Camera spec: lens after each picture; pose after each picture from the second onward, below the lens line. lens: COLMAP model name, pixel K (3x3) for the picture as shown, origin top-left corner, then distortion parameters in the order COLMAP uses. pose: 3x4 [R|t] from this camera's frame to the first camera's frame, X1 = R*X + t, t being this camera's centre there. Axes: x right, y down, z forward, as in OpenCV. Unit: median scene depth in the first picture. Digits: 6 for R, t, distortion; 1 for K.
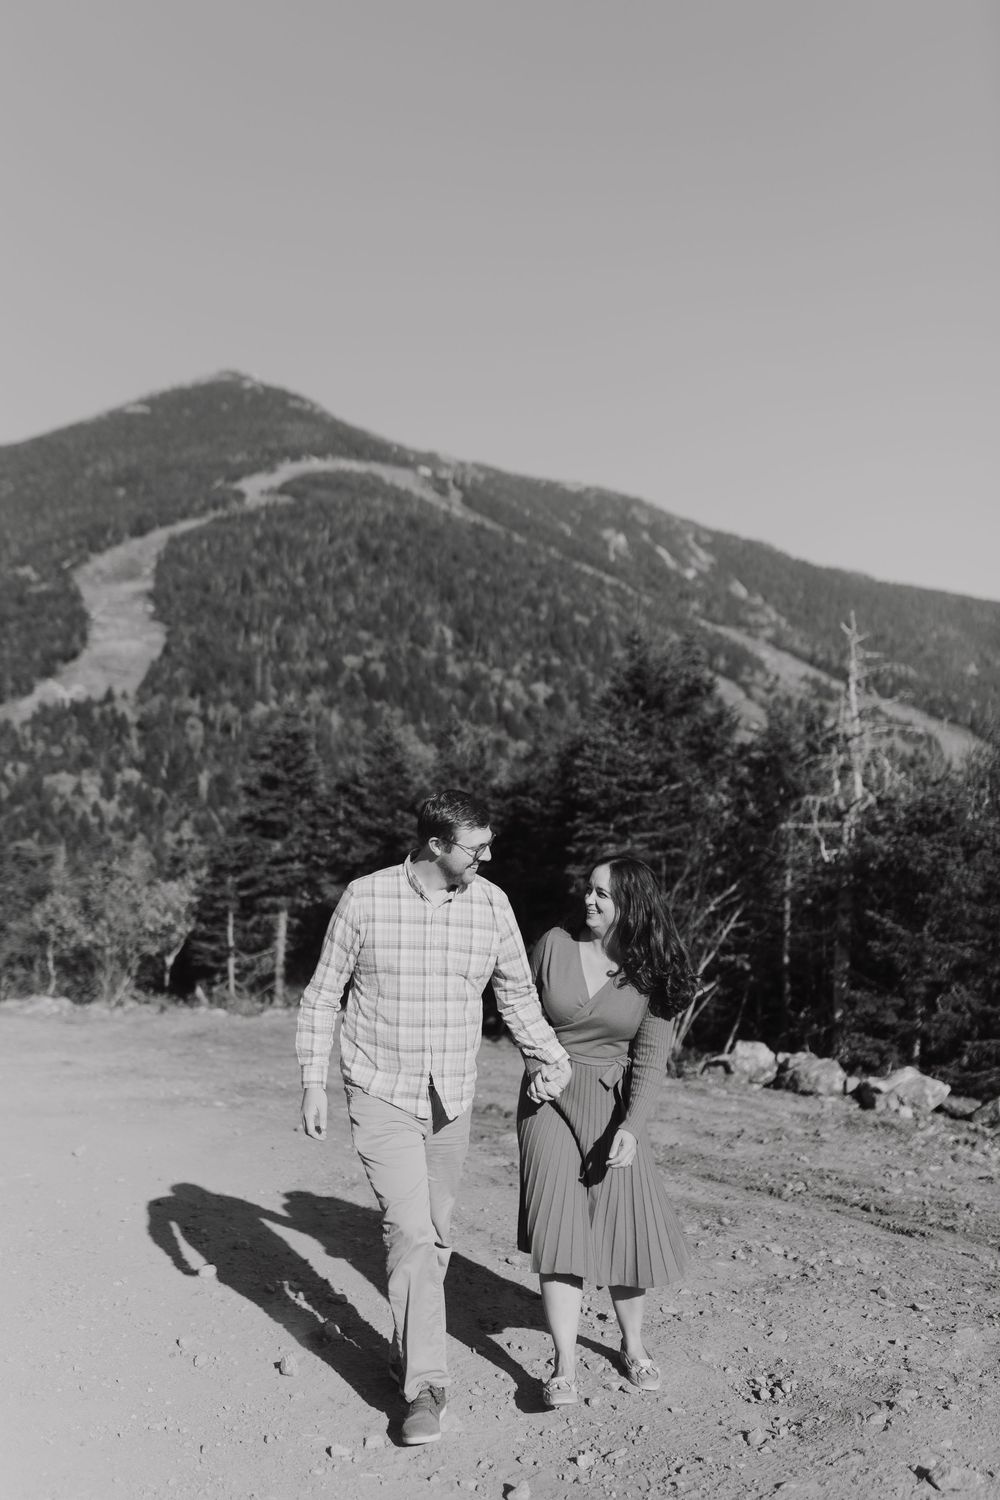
lens RADIAL K [[1421.4, 0, 500.0], [0, 1421.4, 750.0], [0, 0, 1]] dist [-0.000049, -0.002498]
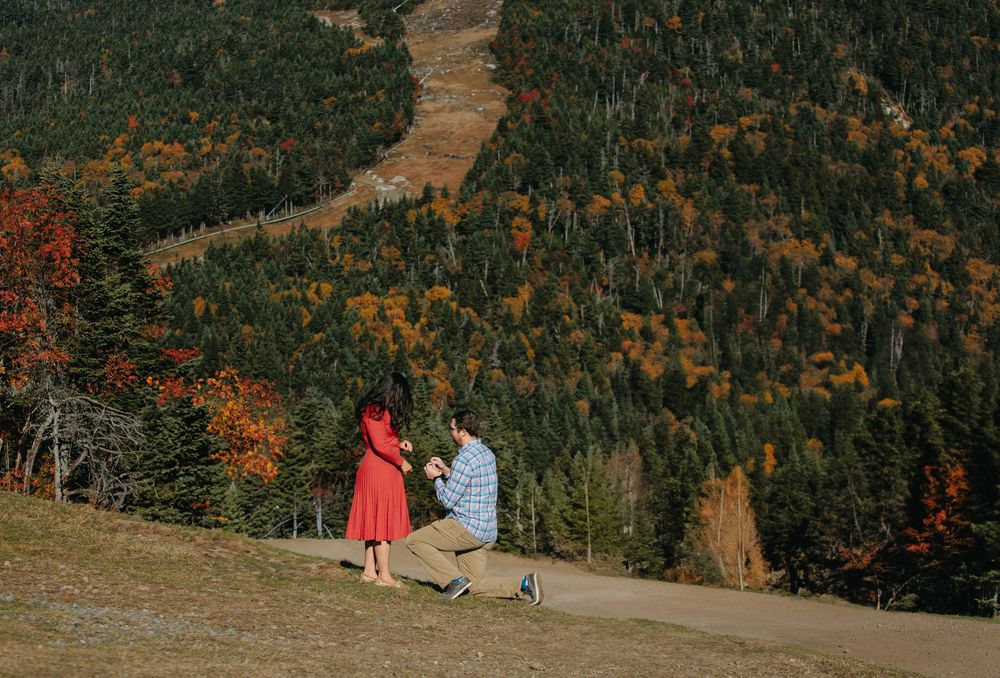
lens RADIAL K [[2099.0, 0, 500.0], [0, 2099.0, 339.0], [0, 0, 1]] dist [0.066256, 0.064691]
pose [[0.963572, -0.004396, -0.267415, 0.107103], [0.023479, 0.997395, 0.068205, -0.033960], [0.266418, -0.071999, 0.961165, -0.225388]]
